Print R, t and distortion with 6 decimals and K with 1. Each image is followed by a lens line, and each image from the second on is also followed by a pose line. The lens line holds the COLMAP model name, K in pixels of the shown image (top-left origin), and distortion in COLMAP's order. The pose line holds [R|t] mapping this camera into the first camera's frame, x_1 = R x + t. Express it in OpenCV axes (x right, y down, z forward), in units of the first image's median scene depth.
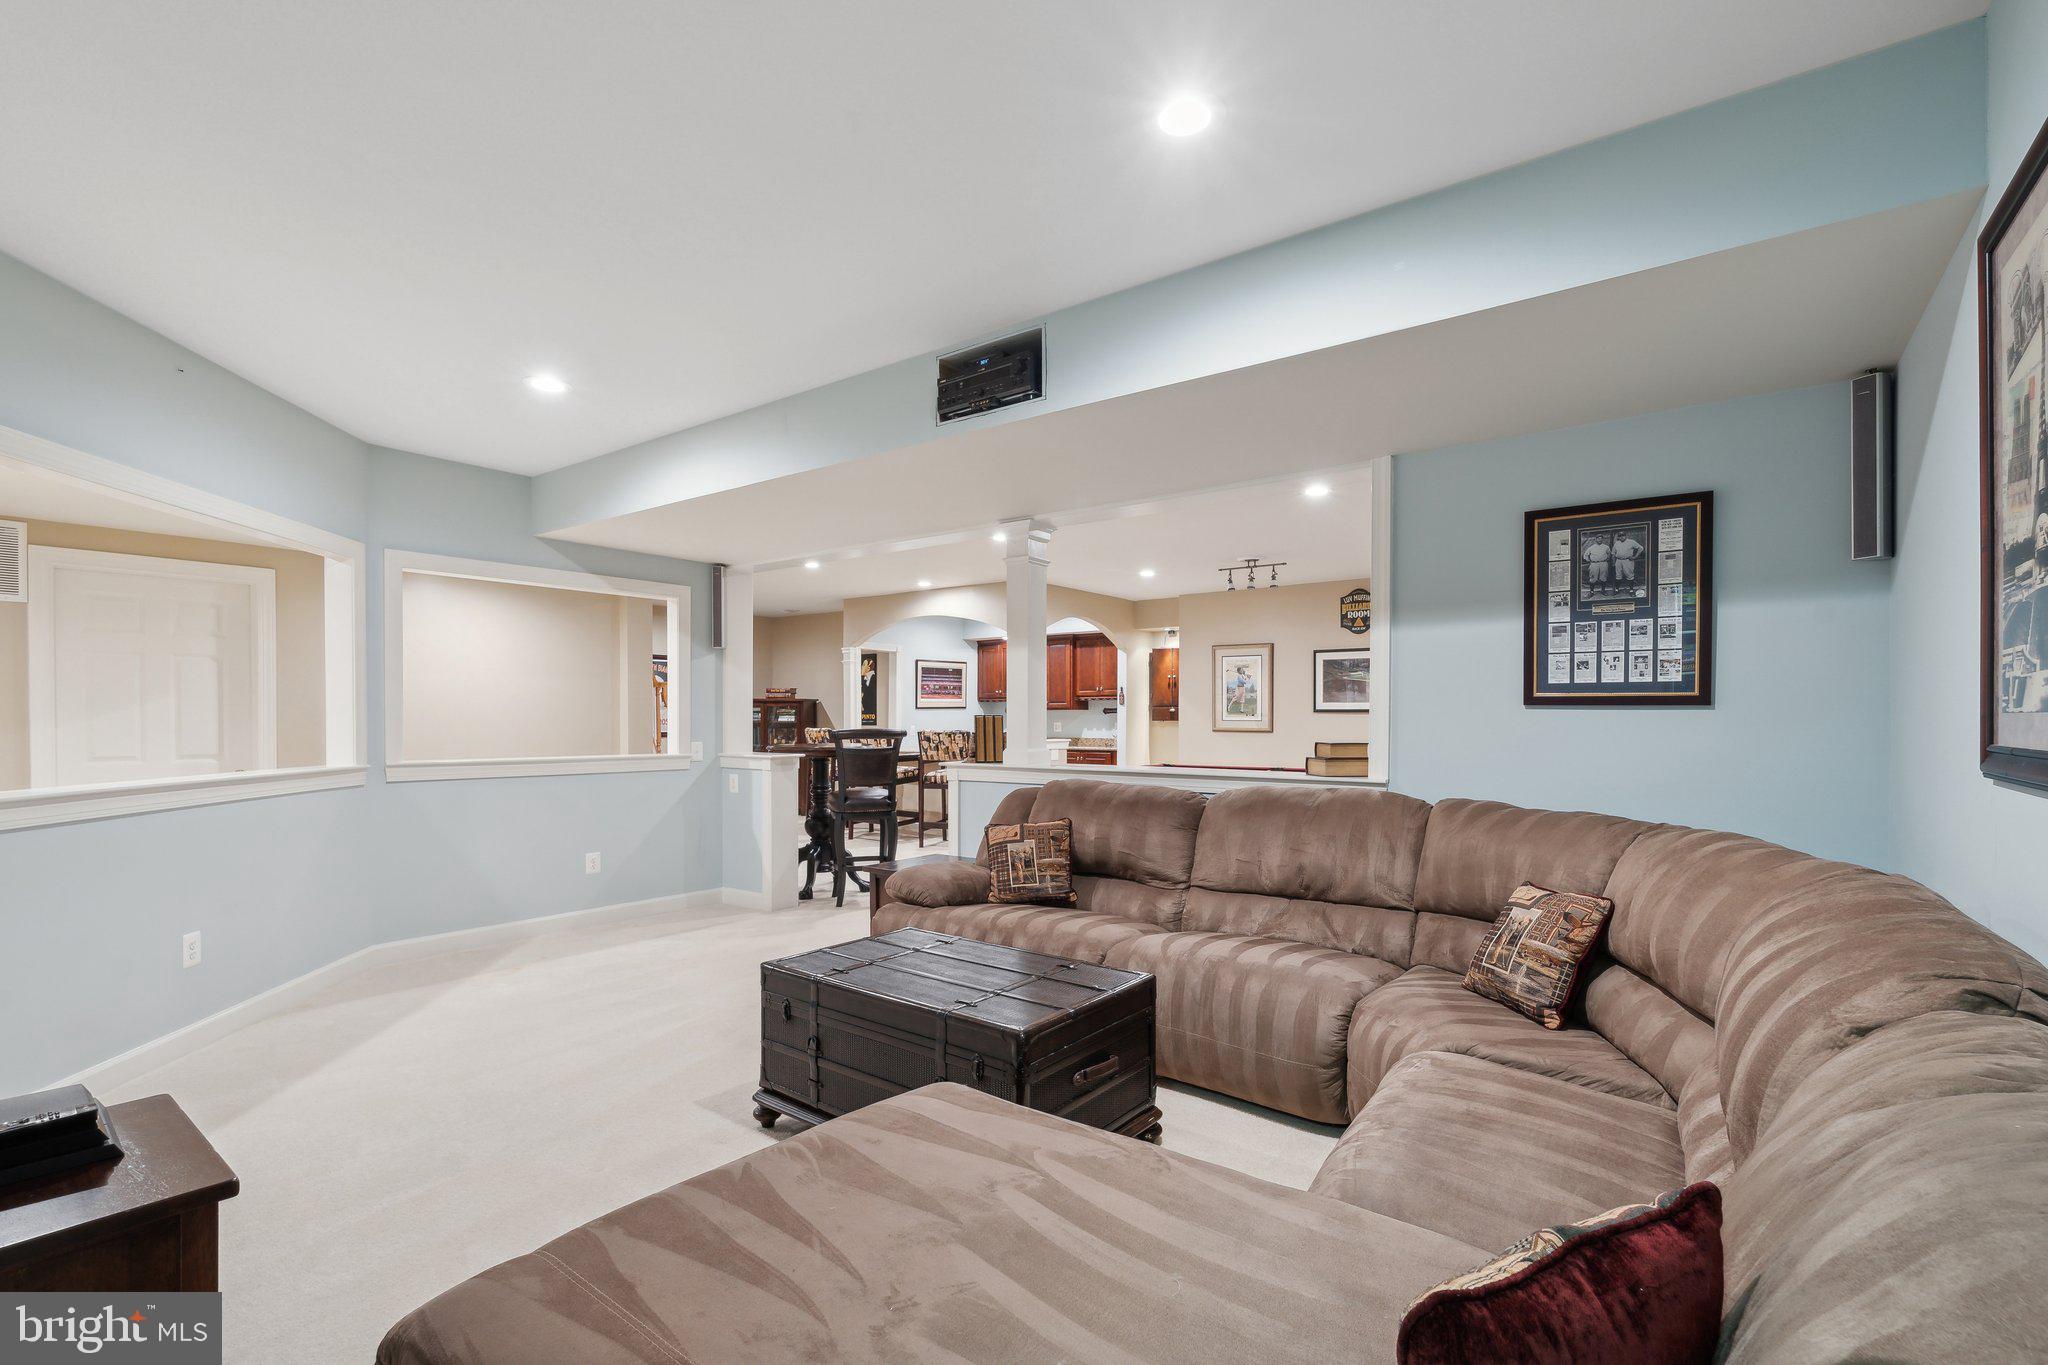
lens RADIAL K [[913.1, 0, 1032.1], [0, 913.1, 687.2], [0, 0, 1]] dist [-0.001495, 0.000029]
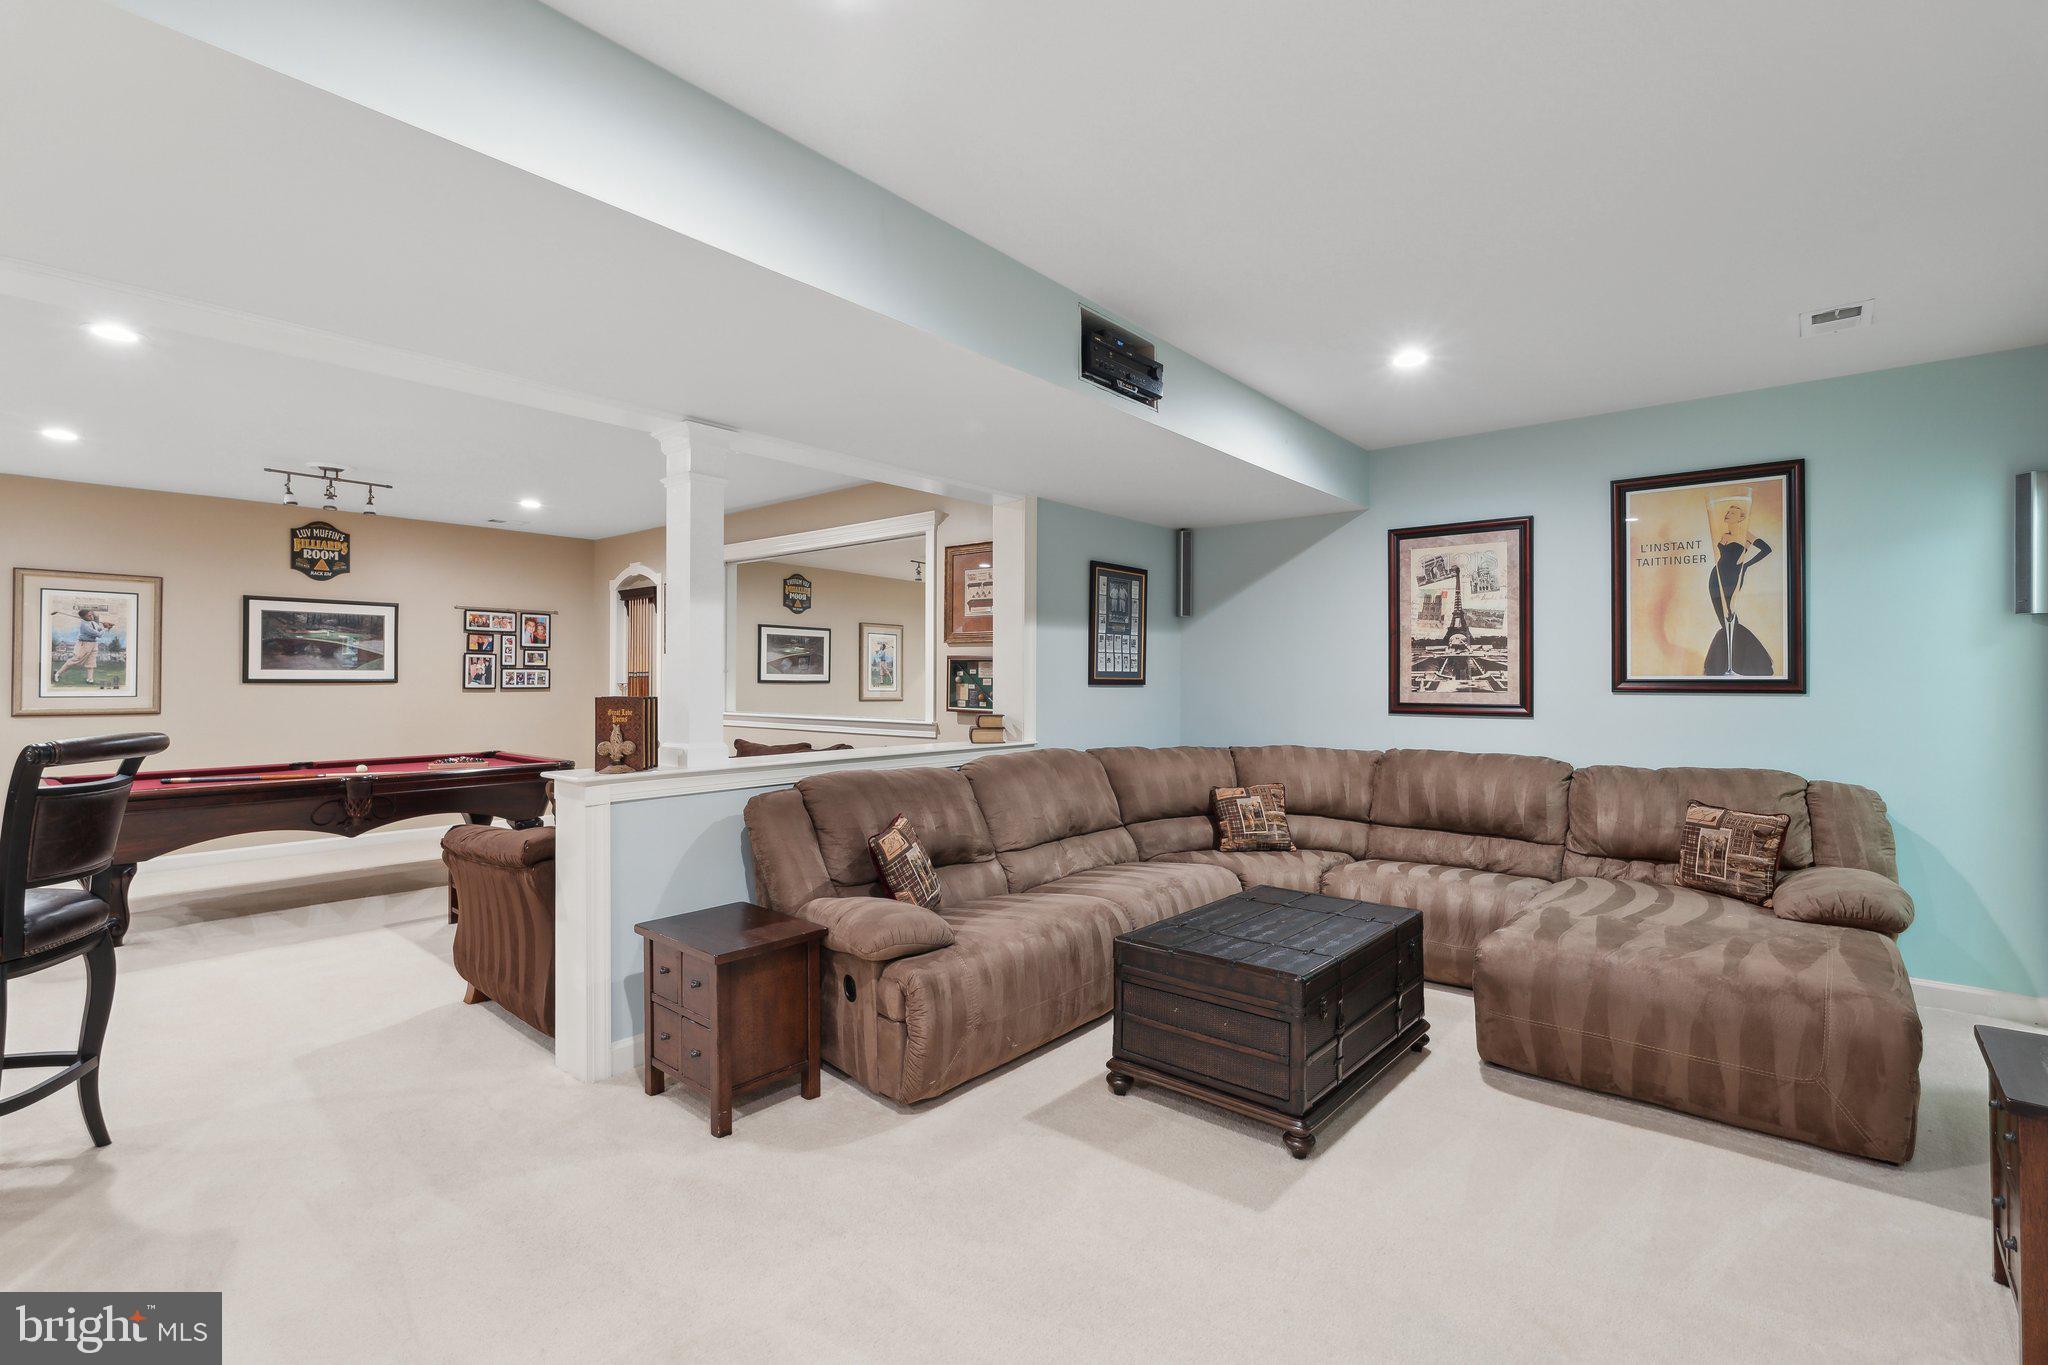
lens RADIAL K [[913.1, 0, 1032.1], [0, 913.1, 687.2], [0, 0, 1]] dist [-0.001495, 0.000029]
pose [[0.080142, -0.007420, 0.996756, -1.039358], [-0.032223, 0.999430, 0.010031, 0.011674], [-0.996263, -0.032922, 0.079857, 0.990929]]
